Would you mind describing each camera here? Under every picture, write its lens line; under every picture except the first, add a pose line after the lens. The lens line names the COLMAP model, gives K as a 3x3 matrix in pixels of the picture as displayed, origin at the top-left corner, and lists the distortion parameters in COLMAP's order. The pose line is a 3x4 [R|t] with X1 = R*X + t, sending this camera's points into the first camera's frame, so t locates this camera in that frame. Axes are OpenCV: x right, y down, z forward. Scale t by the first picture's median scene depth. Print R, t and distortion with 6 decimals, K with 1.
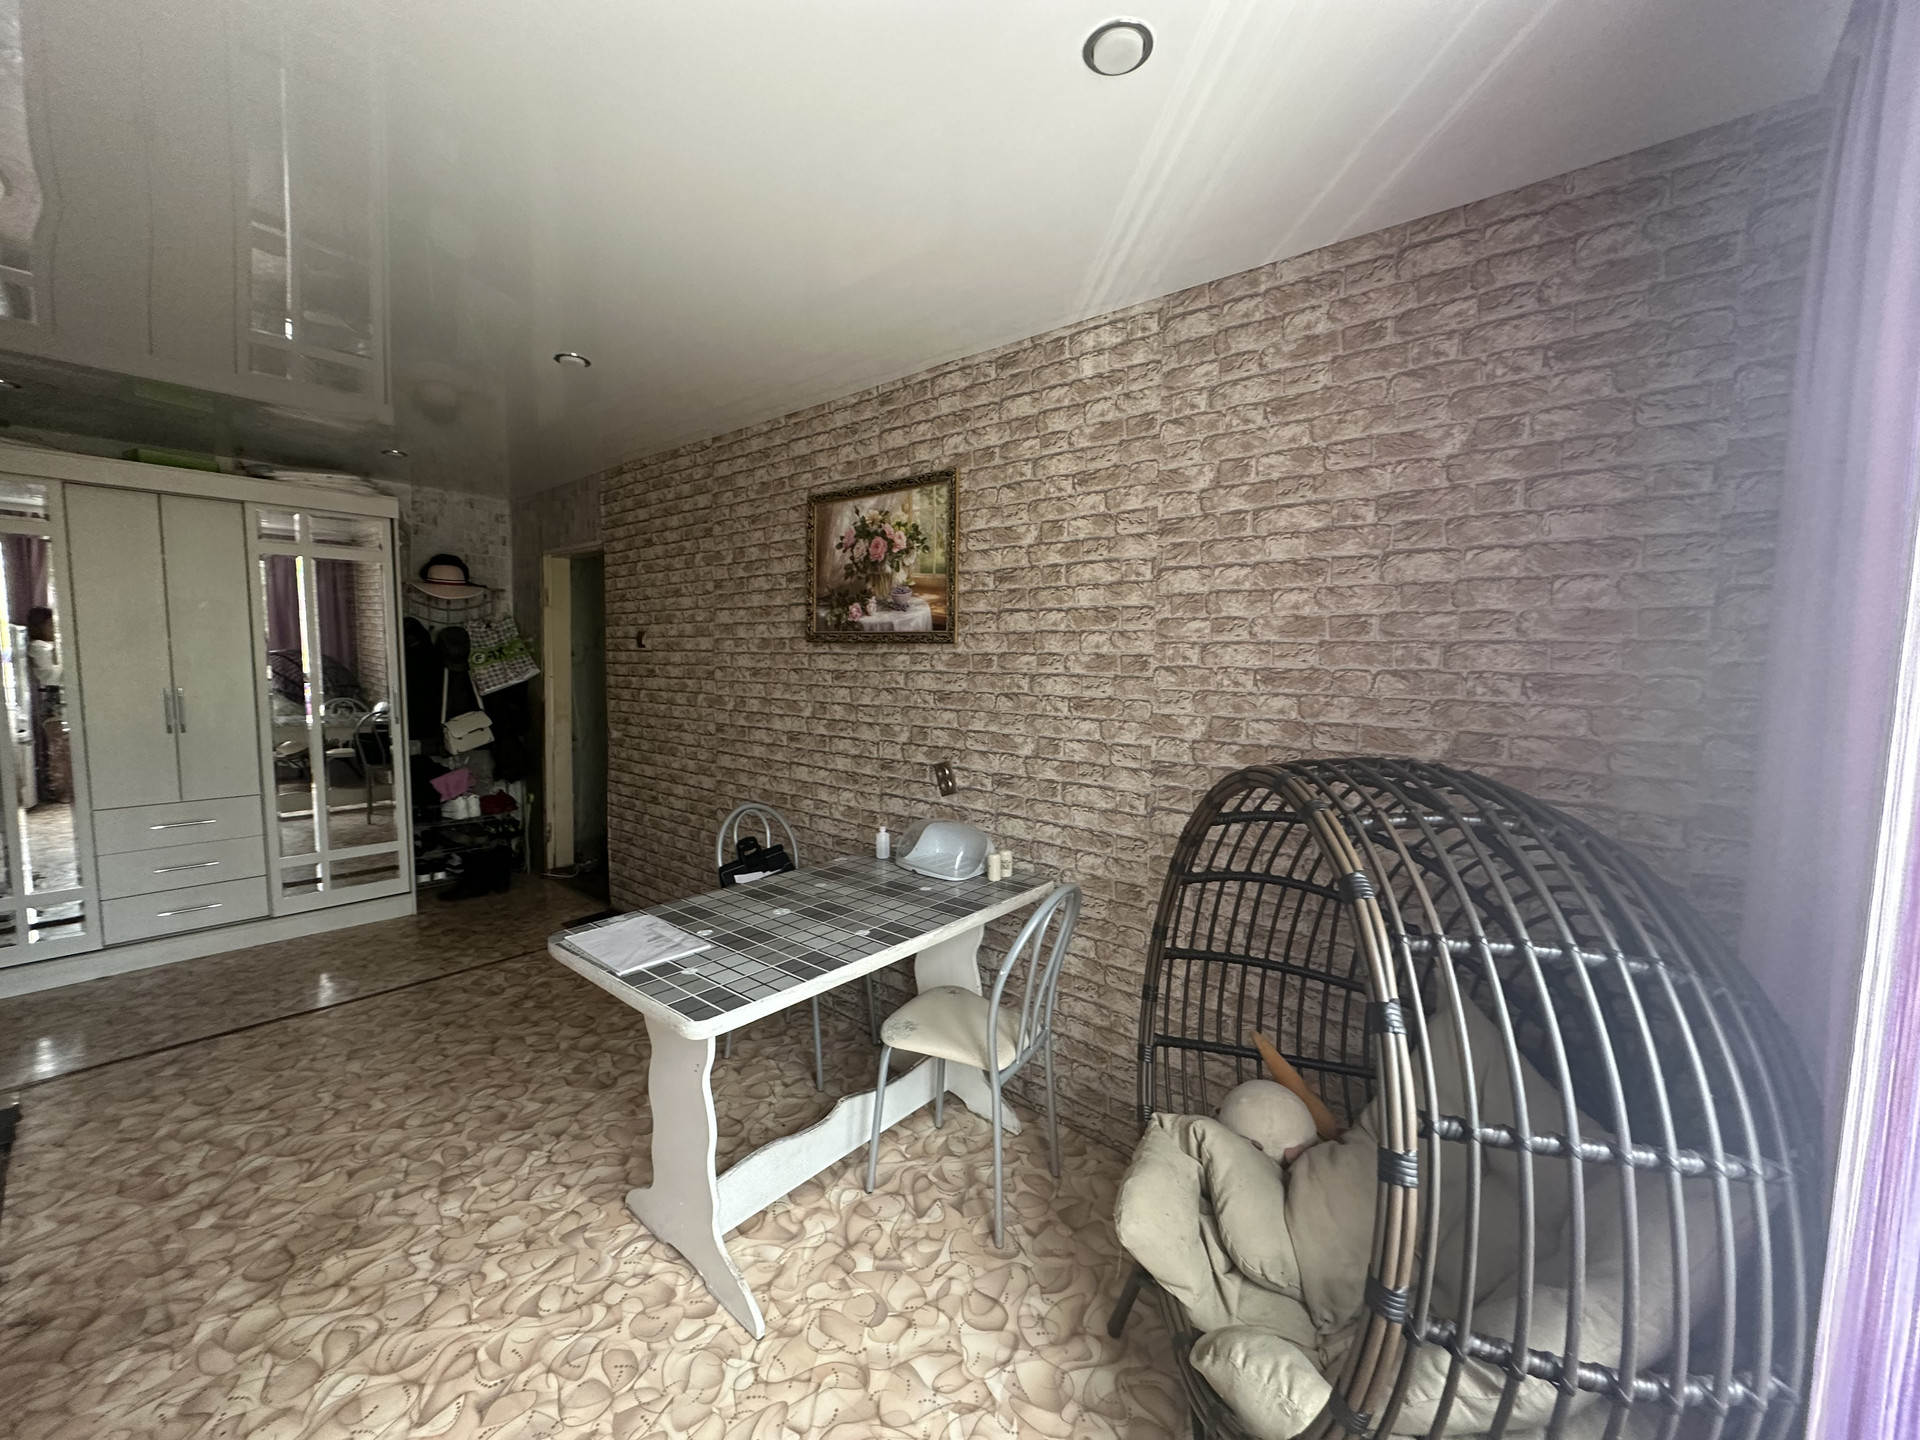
lens RADIAL K [[765.3, 0, 954.6], [0, 765.3, 719.8], [0, 0, 1]] dist [0.000232, 0.000248]
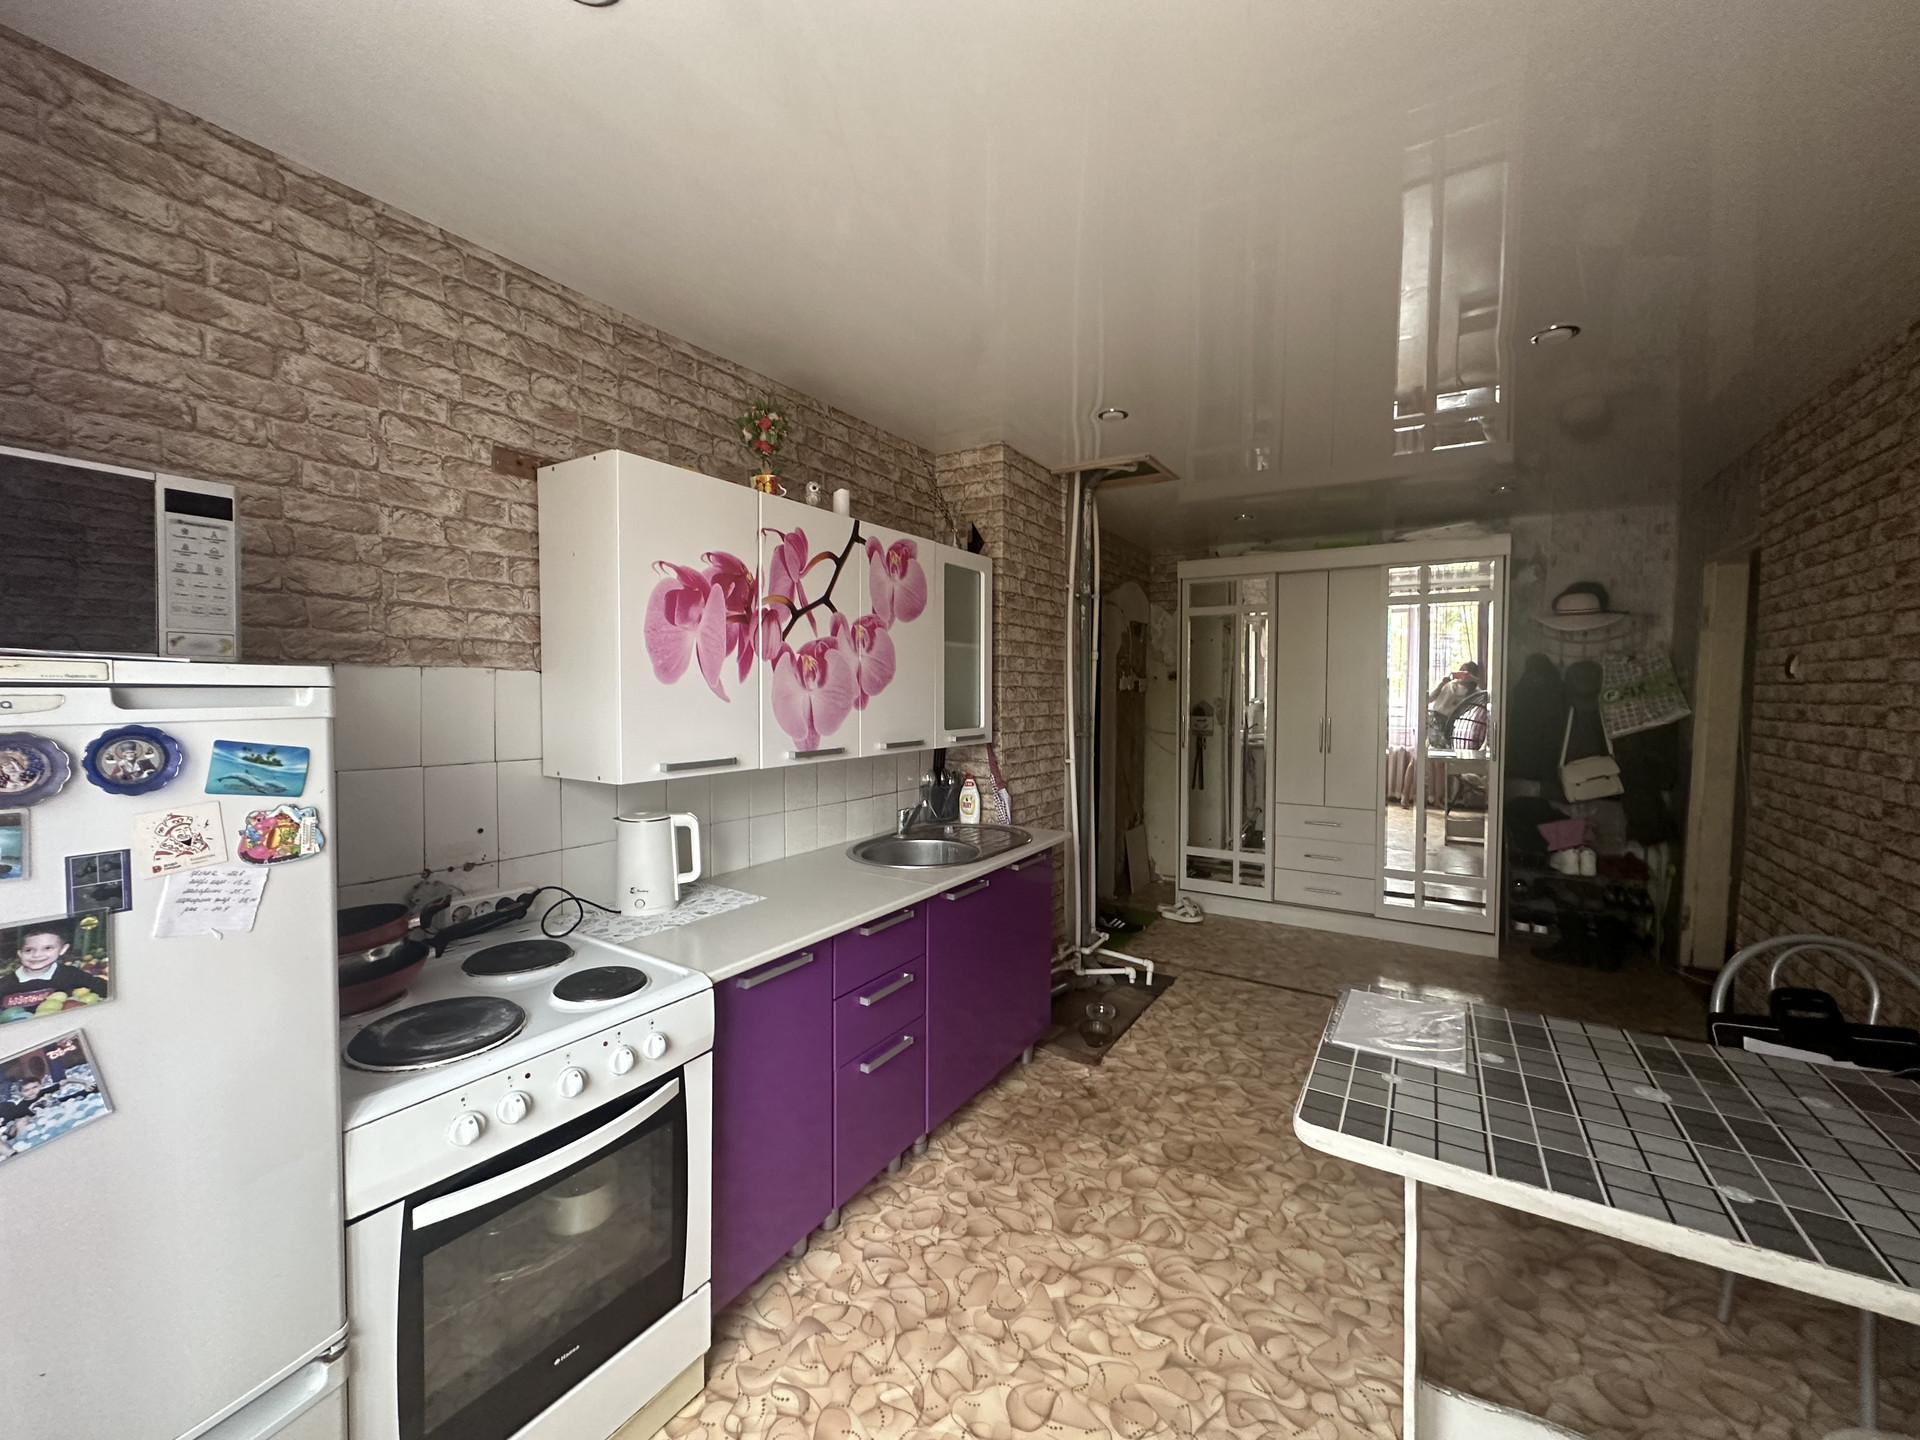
lens RADIAL K [[765.3, 0, 960.9], [0, 765.3, 720.4], [0, 0, 1]] dist [0.000232, 0.000248]
pose [[0.154470, 0.030348, -0.987531, 0.174598], [-0.082947, 0.996398, 0.017646, -0.009245], [0.984509, 0.079187, 0.156431, 0.196357]]
